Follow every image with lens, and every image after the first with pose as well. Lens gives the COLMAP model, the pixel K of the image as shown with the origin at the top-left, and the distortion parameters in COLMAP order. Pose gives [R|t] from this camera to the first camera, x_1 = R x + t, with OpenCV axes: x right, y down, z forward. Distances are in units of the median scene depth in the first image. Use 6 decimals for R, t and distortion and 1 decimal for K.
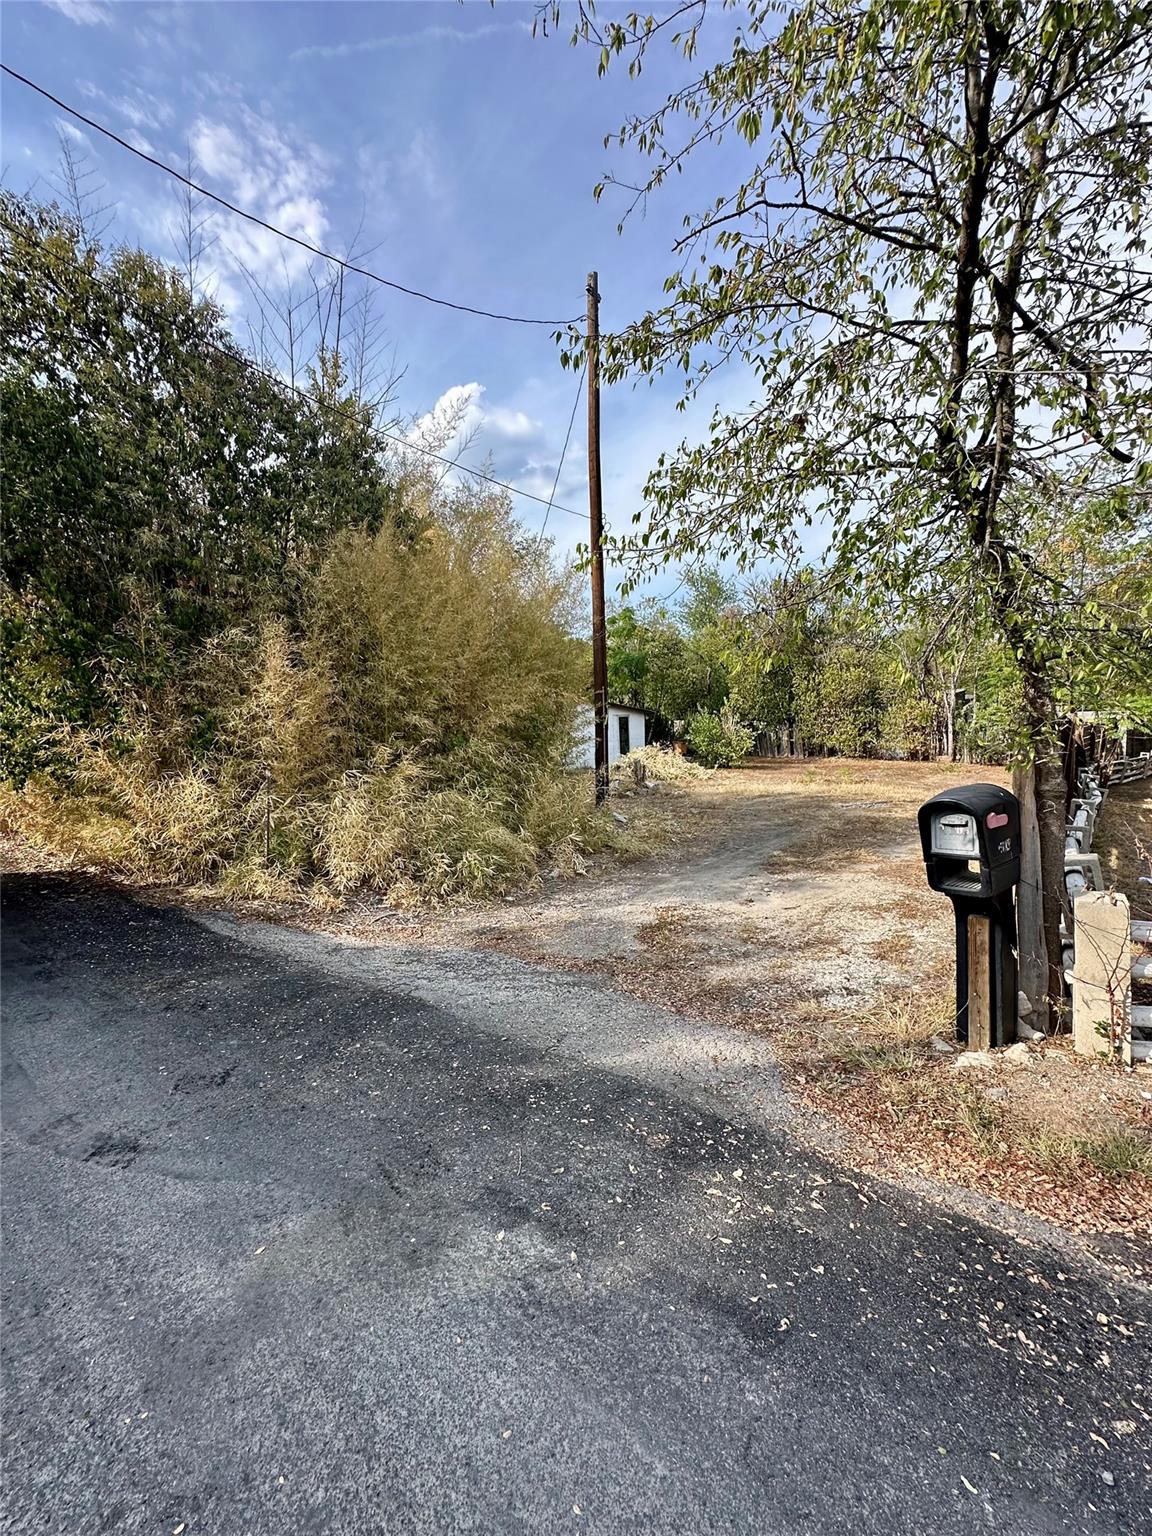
lens RADIAL K [[616.9, 0, 568.4], [0, 616.9, 767.8], [0, 0, 1]] dist [0.004090, -0.000309]
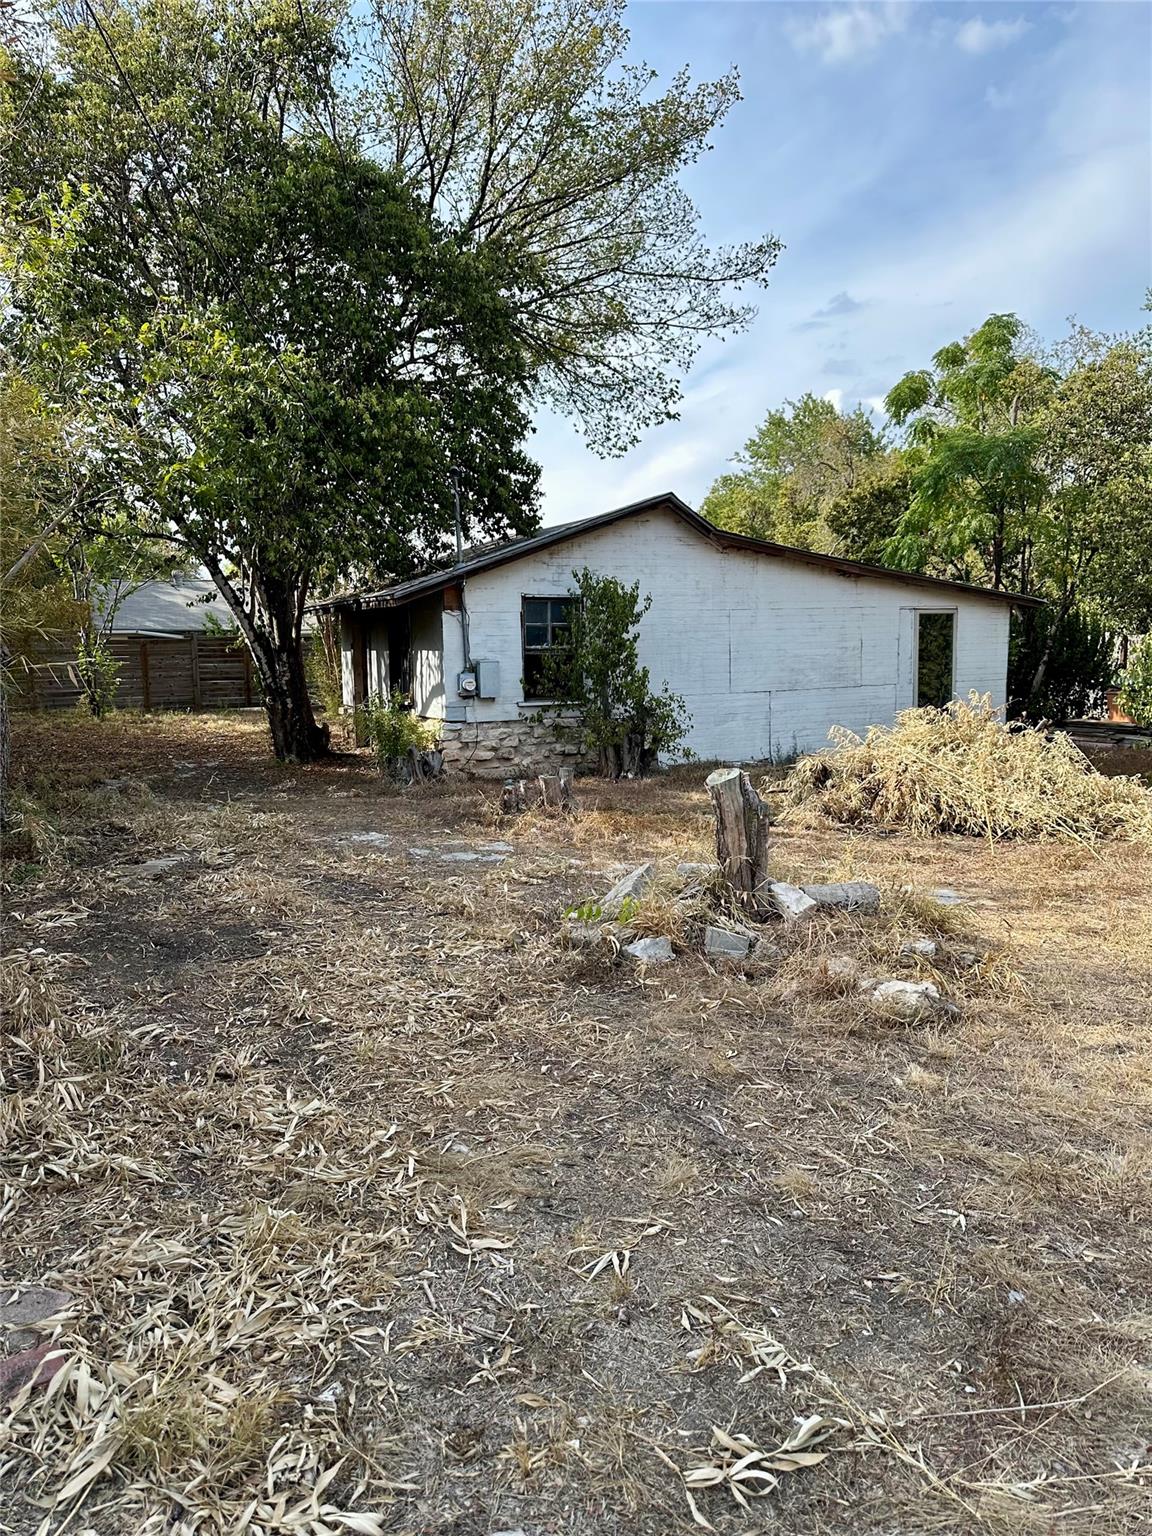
lens RADIAL K [[1078.8, 0, 568.4], [0, 1078.8, 779.3], [0, 0, 1]] dist [0.038401, -0.044667]
pose [[0.943205, 0.059536, -0.326833, 0.106232], [-0.043894, 0.997519, 0.055036, -0.016738], [0.329299, -0.037564, 0.943478, 0.392339]]
